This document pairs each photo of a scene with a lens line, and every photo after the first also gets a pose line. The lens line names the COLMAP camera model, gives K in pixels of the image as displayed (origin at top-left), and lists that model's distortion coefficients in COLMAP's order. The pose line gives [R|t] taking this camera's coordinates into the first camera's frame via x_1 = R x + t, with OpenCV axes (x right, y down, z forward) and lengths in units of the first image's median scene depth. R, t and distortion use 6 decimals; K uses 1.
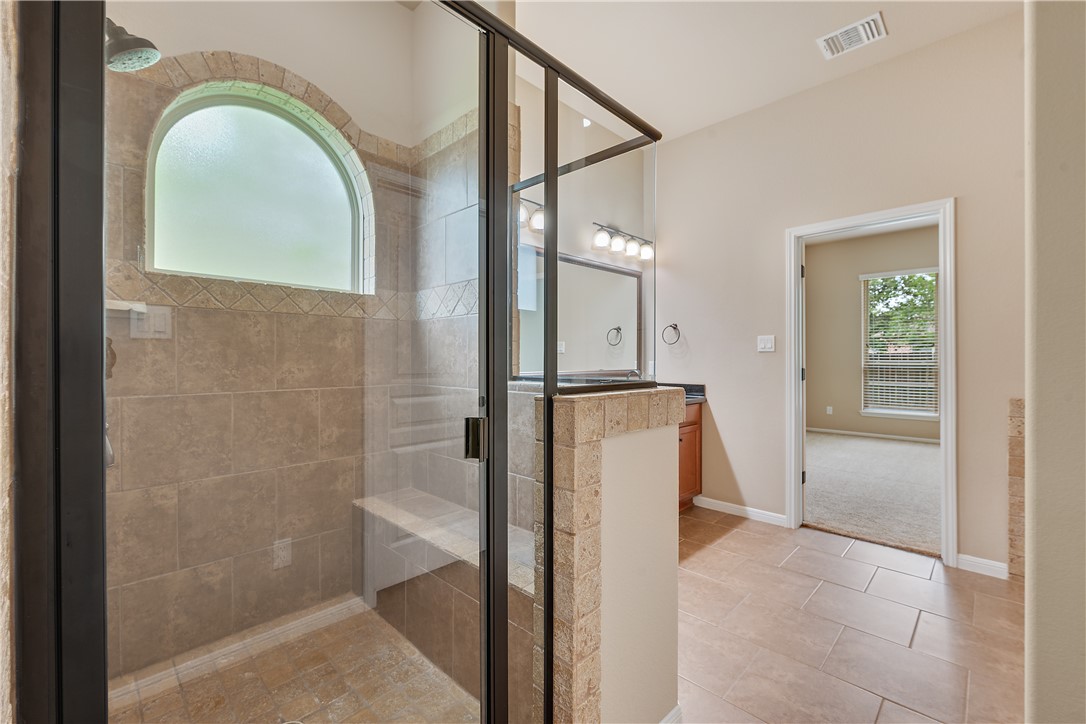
lens RADIAL K [[466.2, 0, 547.2], [0, 466.2, 360.9], [0, 0, 1]] dist [-0.011531, -0.000117]
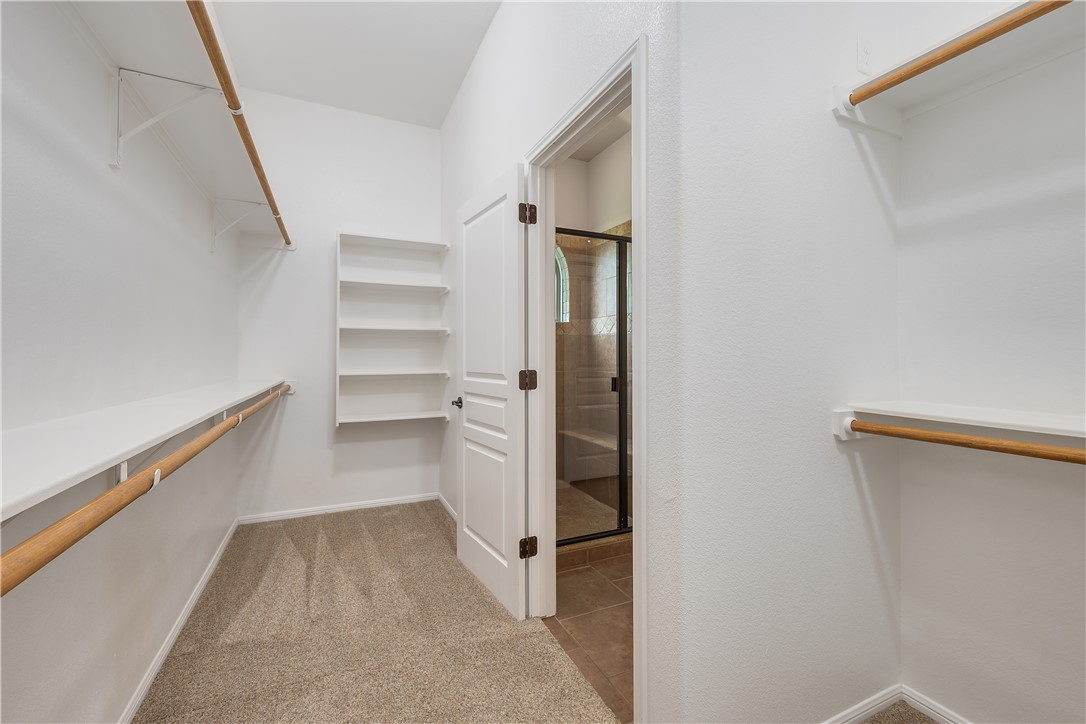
lens RADIAL K [[466.2, 0, 544.9], [0, 466.2, 359.0], [0, 0, 1]] dist [-0.011531, -0.000117]
pose [[0.939304, 0.001759, -0.343083, 0.179006], [-0.000498, 0.999993, 0.003763, -0.002050], [0.343087, -0.003364, 0.939298, -0.785466]]
